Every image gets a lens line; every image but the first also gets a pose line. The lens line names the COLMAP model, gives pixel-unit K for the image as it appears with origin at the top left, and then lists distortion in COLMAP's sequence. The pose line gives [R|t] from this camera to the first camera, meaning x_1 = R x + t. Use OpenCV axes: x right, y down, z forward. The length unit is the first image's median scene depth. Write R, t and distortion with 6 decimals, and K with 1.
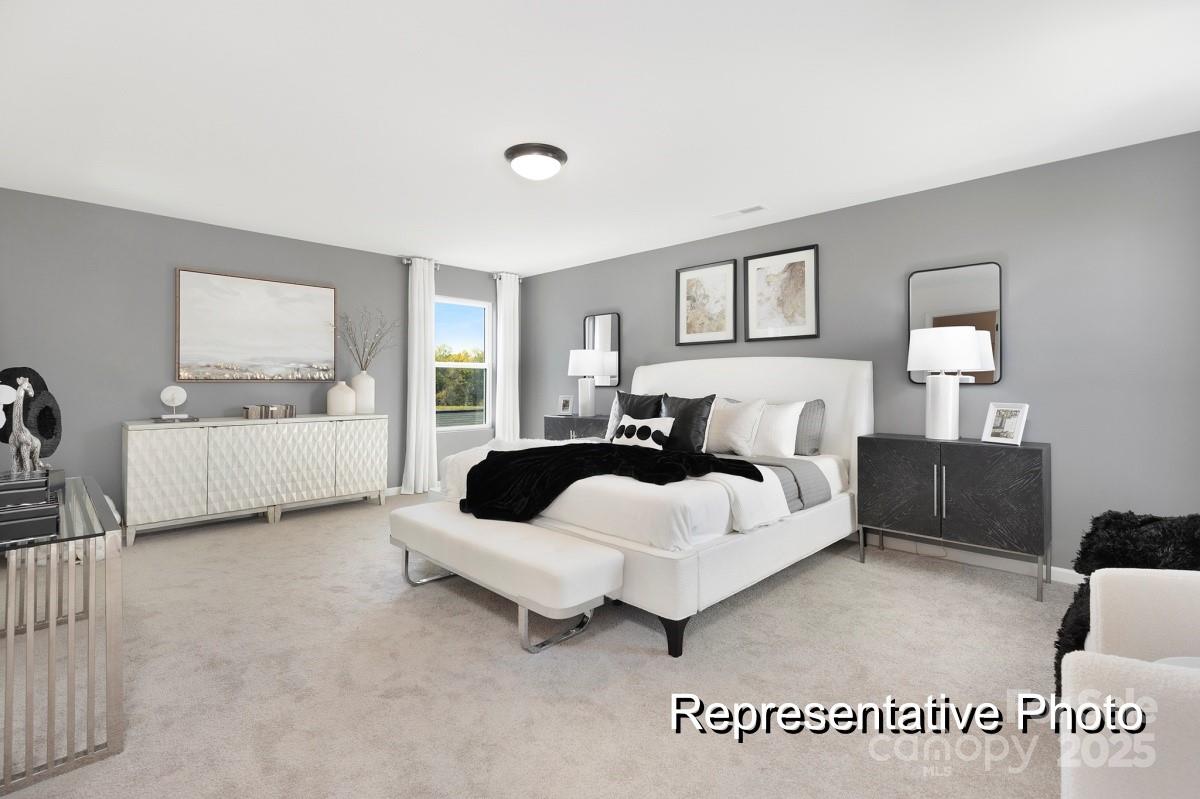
lens RADIAL K [[555.2, 0, 596.2], [0, 555.2, 362.3], [0, 0, 1]] dist [0.001108, -0.000056]
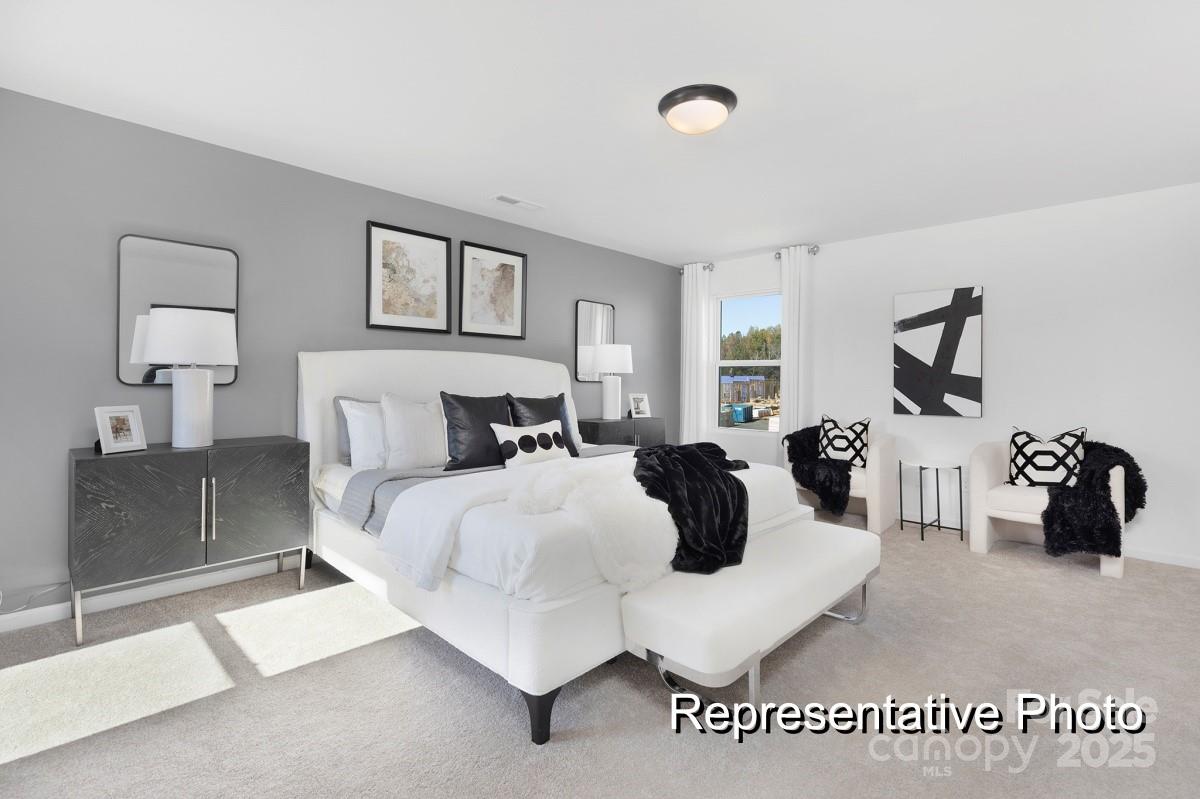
lens RADIAL K [[546.7, 0, 590.7], [0, 546.7, 388.7], [0, 0, 1]] dist [0.001508, -0.000405]
pose [[-0.009038, -0.015009, 0.999847, -0.612924], [-0.047718, 0.998755, 0.014562, 0.027326], [-0.998820, -0.047579, -0.009743, 0.777235]]
